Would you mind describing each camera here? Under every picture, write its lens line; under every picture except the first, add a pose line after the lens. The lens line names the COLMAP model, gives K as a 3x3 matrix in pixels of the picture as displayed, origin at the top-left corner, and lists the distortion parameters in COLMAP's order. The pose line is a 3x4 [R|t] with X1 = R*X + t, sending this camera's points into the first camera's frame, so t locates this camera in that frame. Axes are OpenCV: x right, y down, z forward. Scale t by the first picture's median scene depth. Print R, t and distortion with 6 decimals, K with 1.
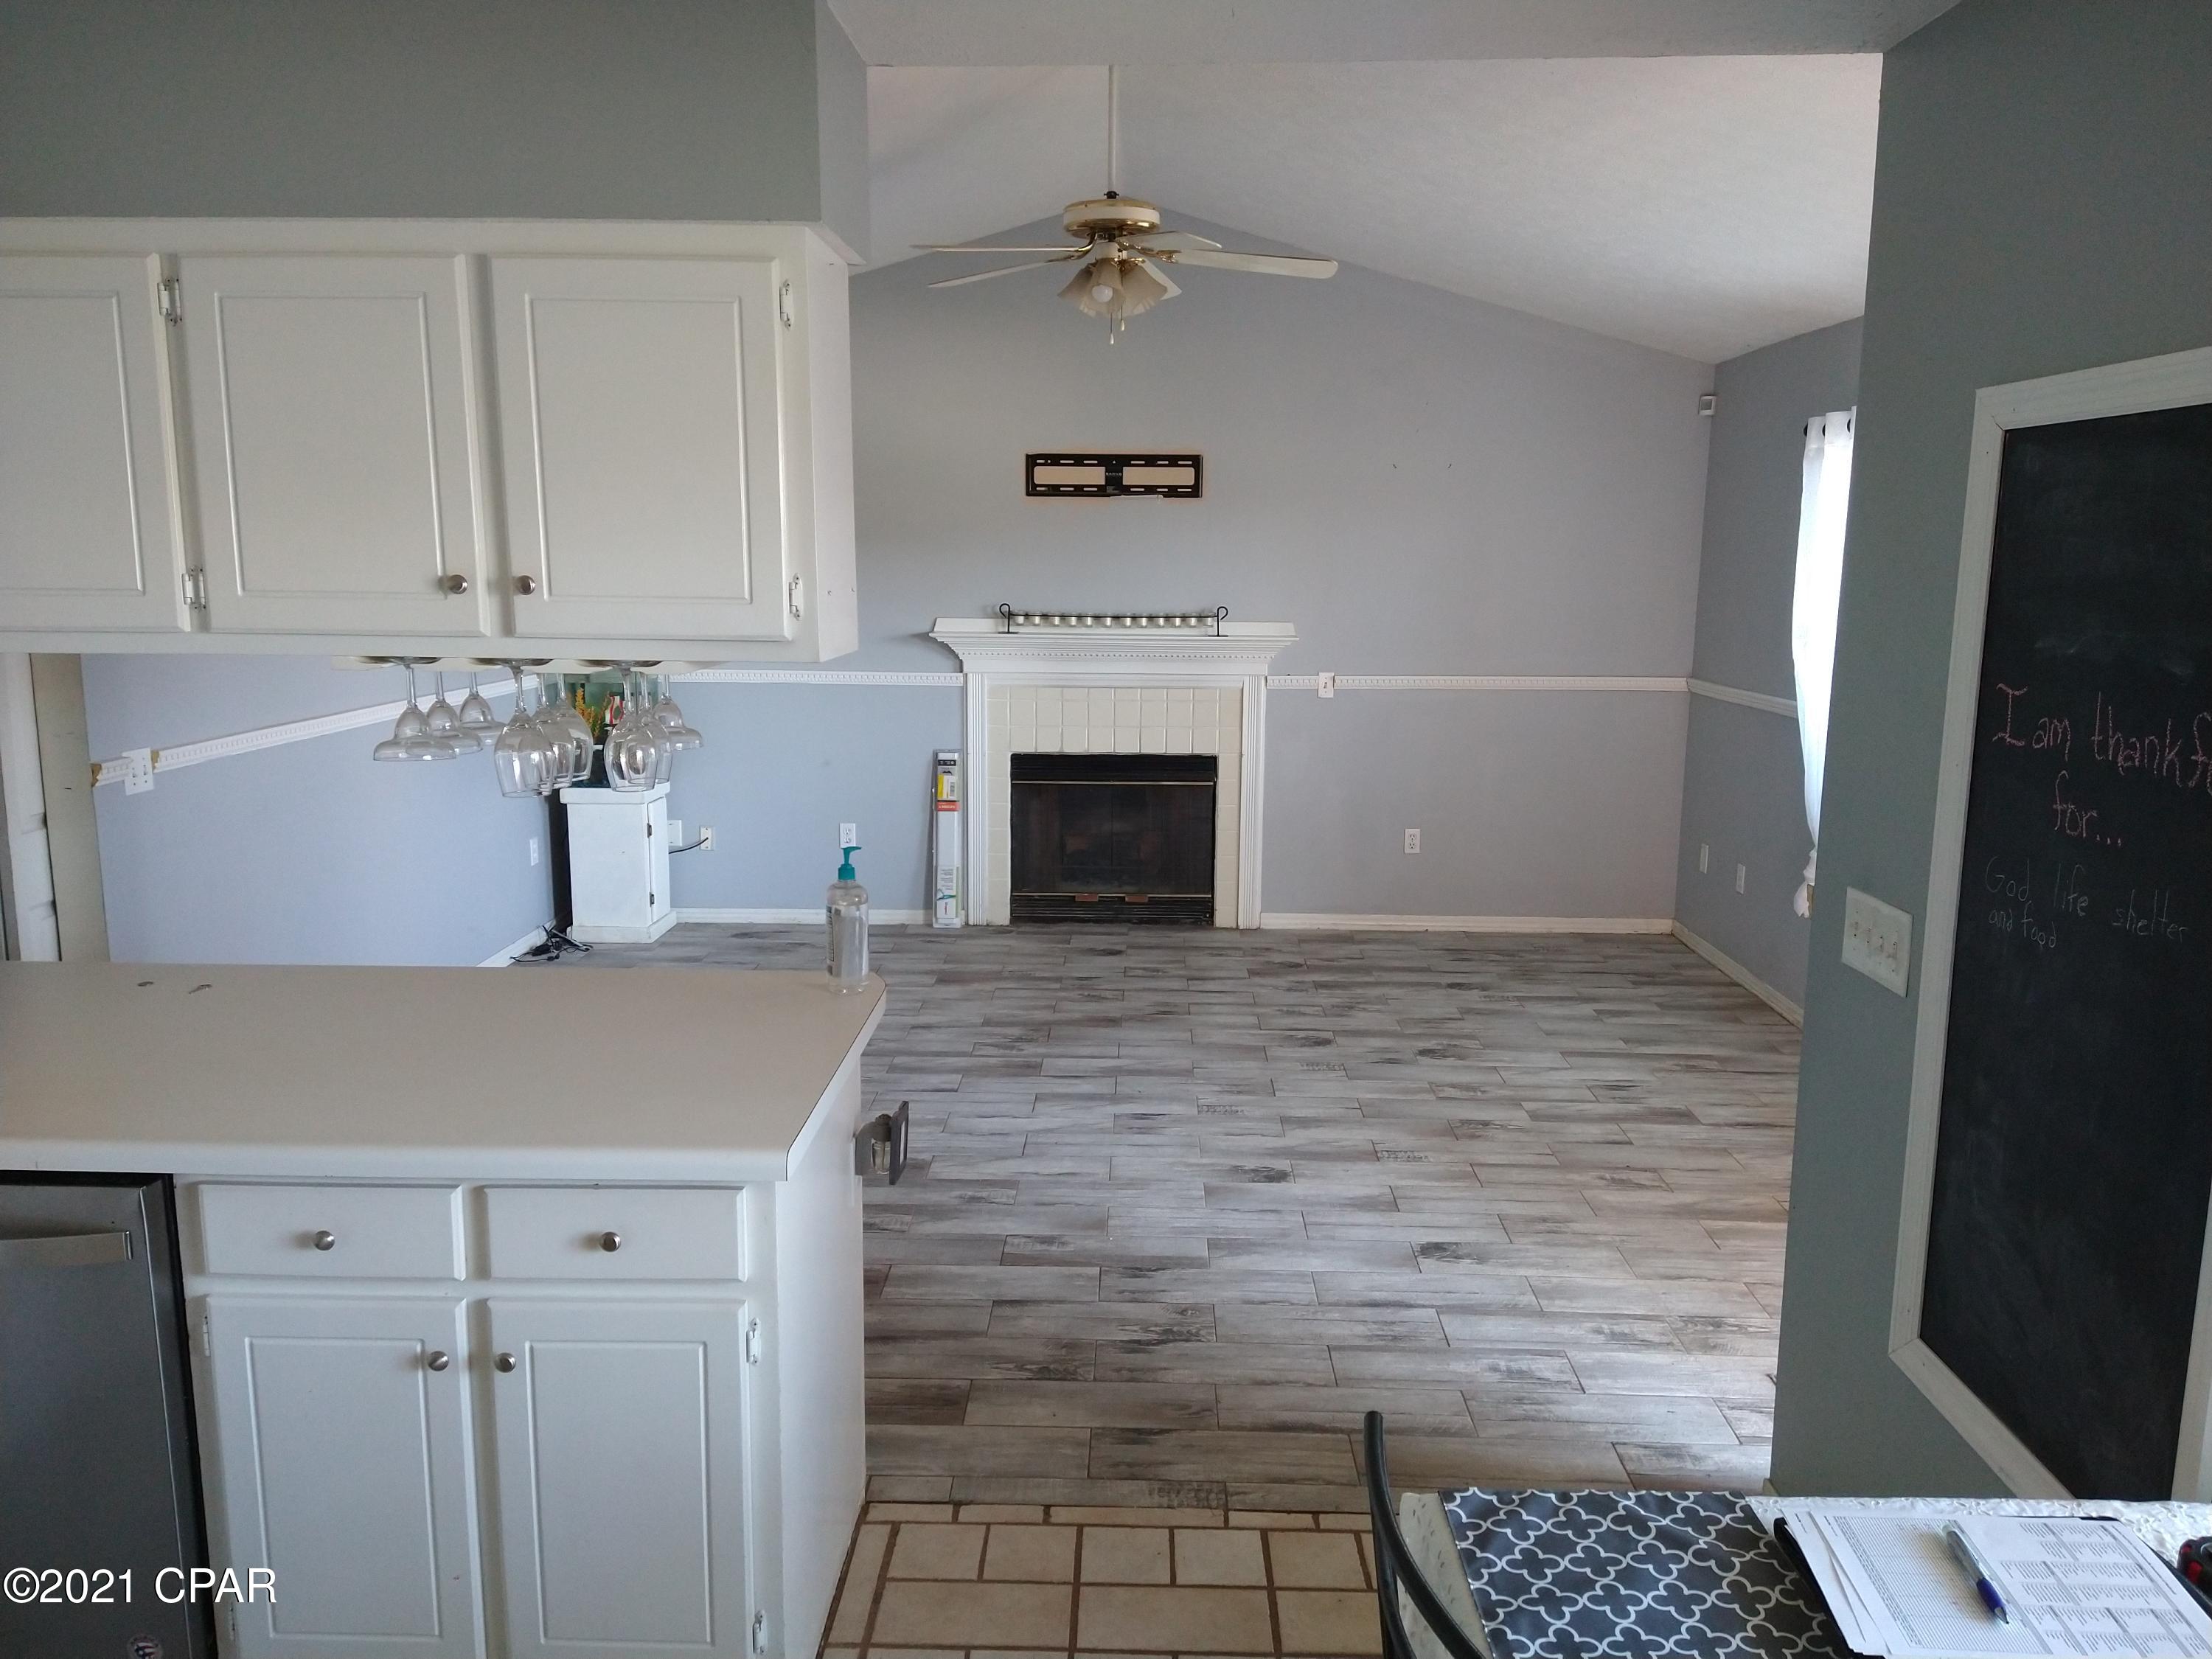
lens RADIAL K [[1640.6, 0, 1089.2], [0, 1640.6, 815.7], [0, 0, 1]] dist [0.082411, -0.094229]
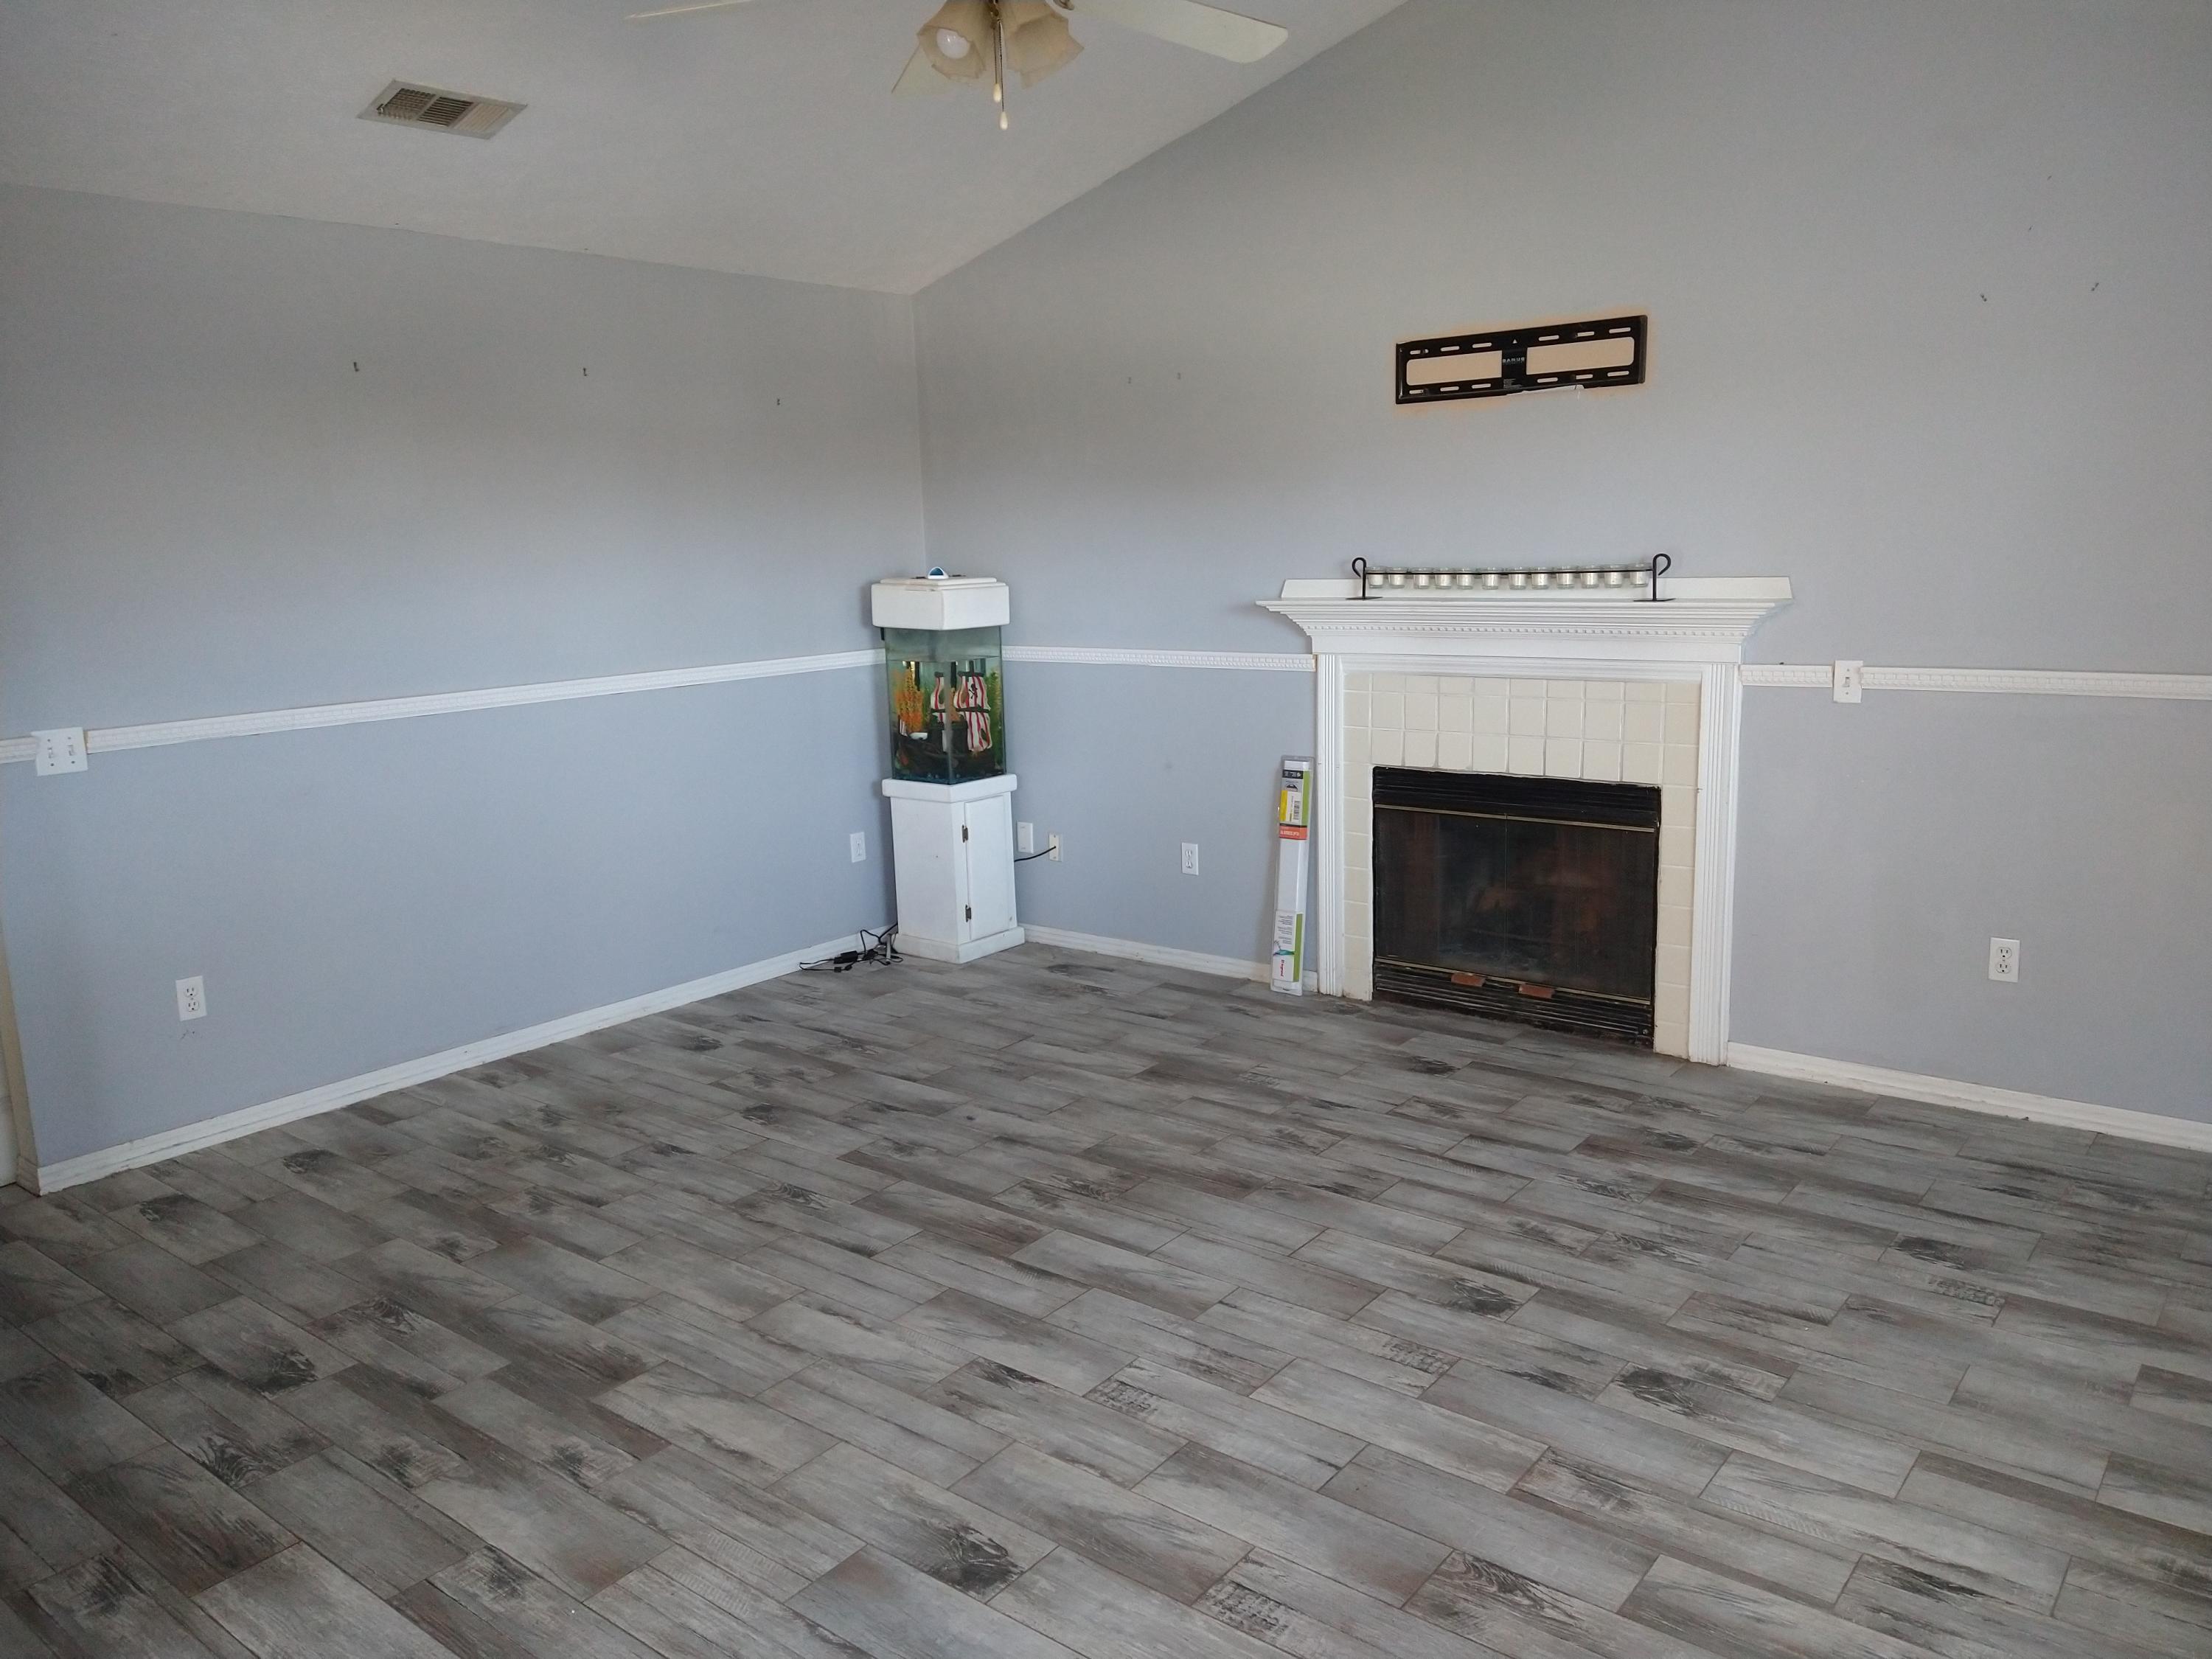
lens RADIAL K [[1640.6, 0, 1033.1], [0, 1640.6, 807.7], [0, 0, 1]] dist [0.082411, -0.094229]
pose [[0.798359, 0.070410, -0.598051, 0.276073], [-0.060453, 0.997495, 0.036737, -0.038652], [0.599139, 0.006824, 0.800616, 0.344075]]
